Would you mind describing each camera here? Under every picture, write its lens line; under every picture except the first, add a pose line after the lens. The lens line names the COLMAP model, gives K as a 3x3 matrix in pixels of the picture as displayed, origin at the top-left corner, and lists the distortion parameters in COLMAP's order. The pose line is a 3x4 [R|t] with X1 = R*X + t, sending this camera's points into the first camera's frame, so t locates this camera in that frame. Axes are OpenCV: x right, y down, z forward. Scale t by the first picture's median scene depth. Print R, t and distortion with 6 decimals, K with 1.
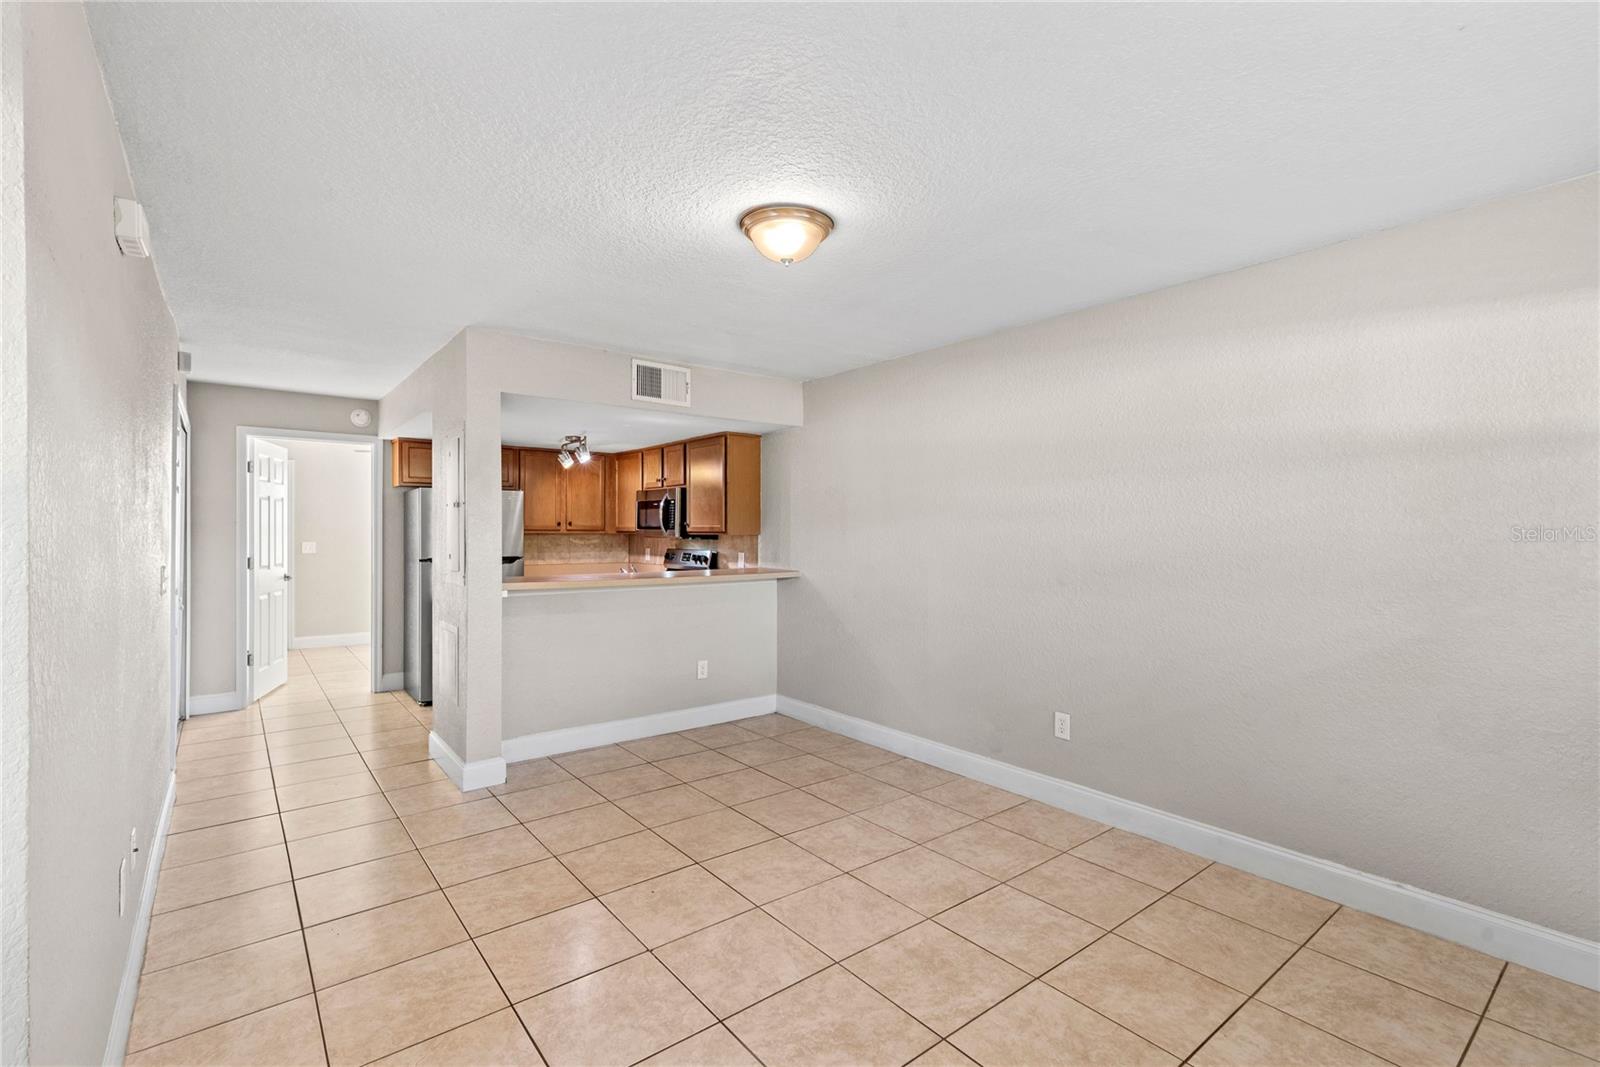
lens RADIAL K [[720.6, 0, 801.0], [0, 720.6, 531.4], [0, 0, 1]] dist [0.015559, -0.000901]
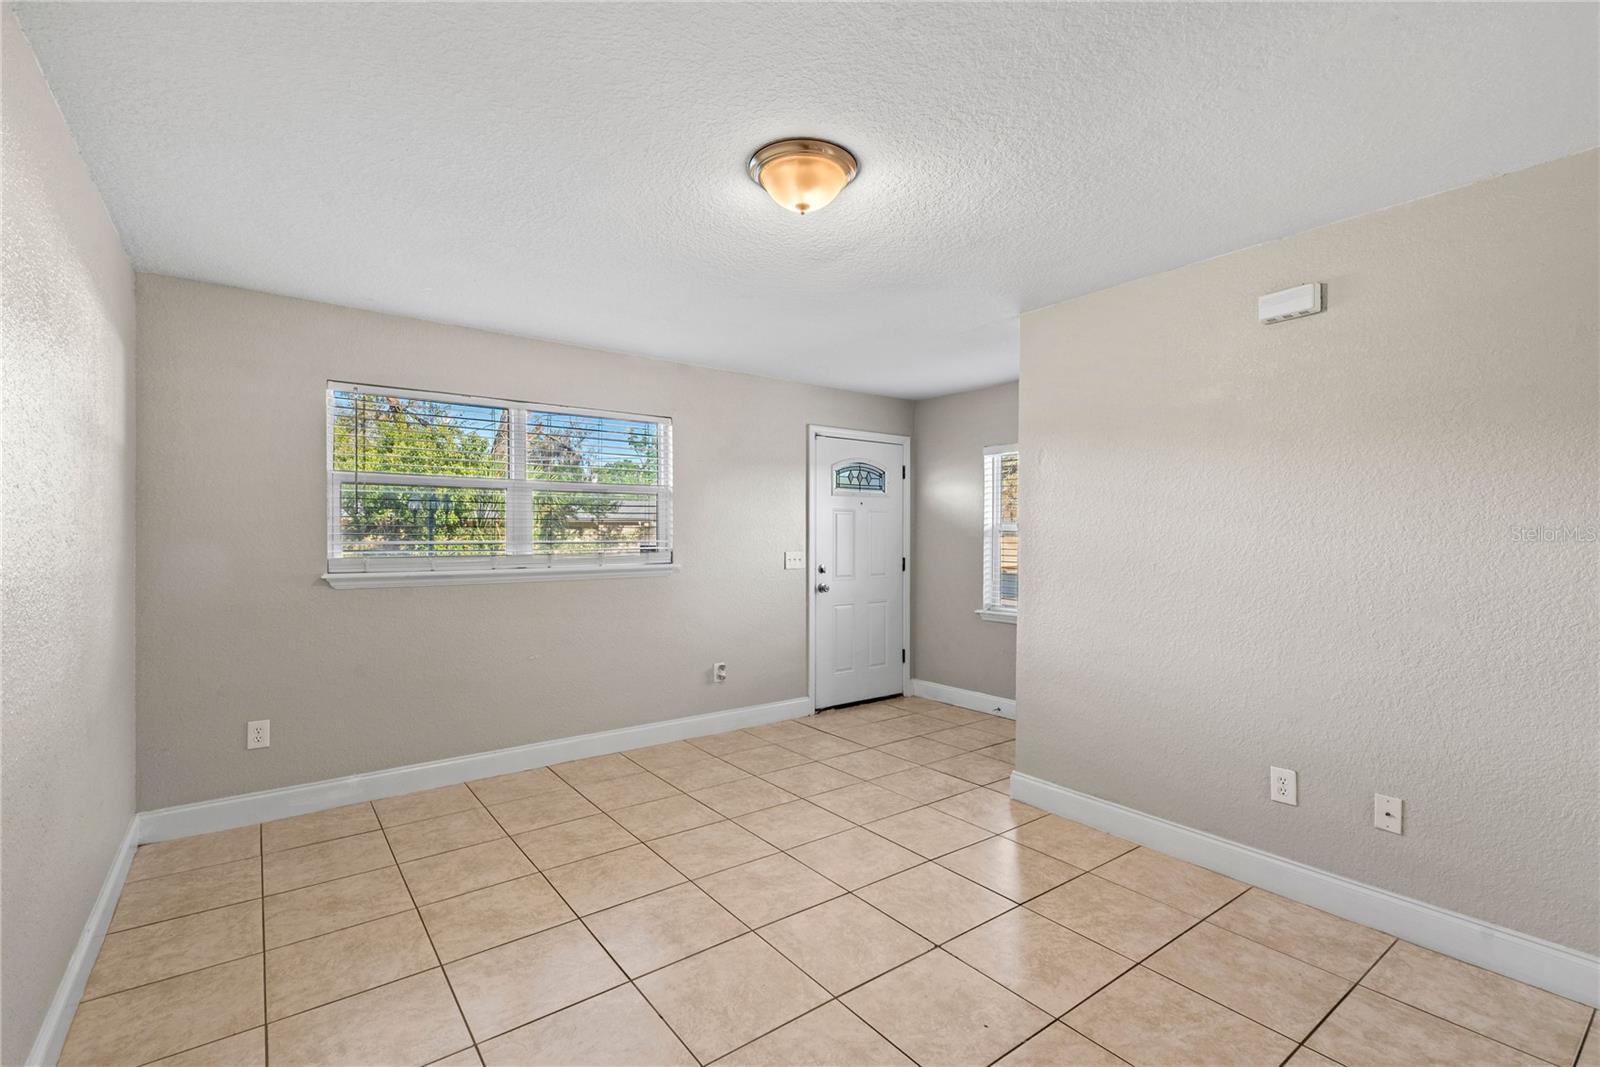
lens RADIAL K [[720.6, 0, 801.0], [0, 720.6, 531.4], [0, 0, 1]] dist [0.015559, -0.000901]
pose [[-0.999671, -0.003492, 0.025418, -0.019046], [-0.003562, 0.999990, -0.002730, 0.005797], [-0.025408, -0.002819, -0.999673, 0.840982]]
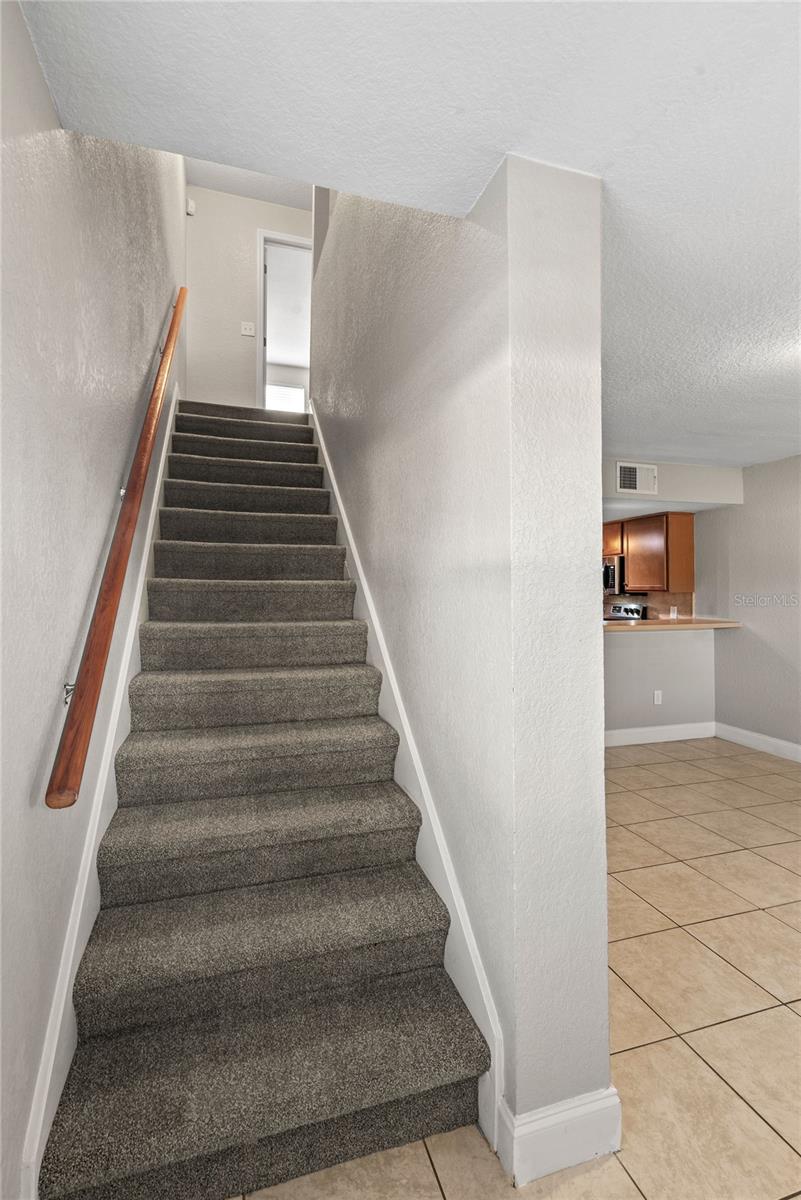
lens RADIAL K [[550.3, 0, 395.5], [0, 550.3, 579.3], [0, 0, 1]] dist [0.015031, -0.000880]
pose [[0.932216, -0.007809, -0.361819, -0.193163], [0.001643, 0.999848, -0.017345, -0.002489], [0.361900, 0.015575, 0.932087, -0.081593]]
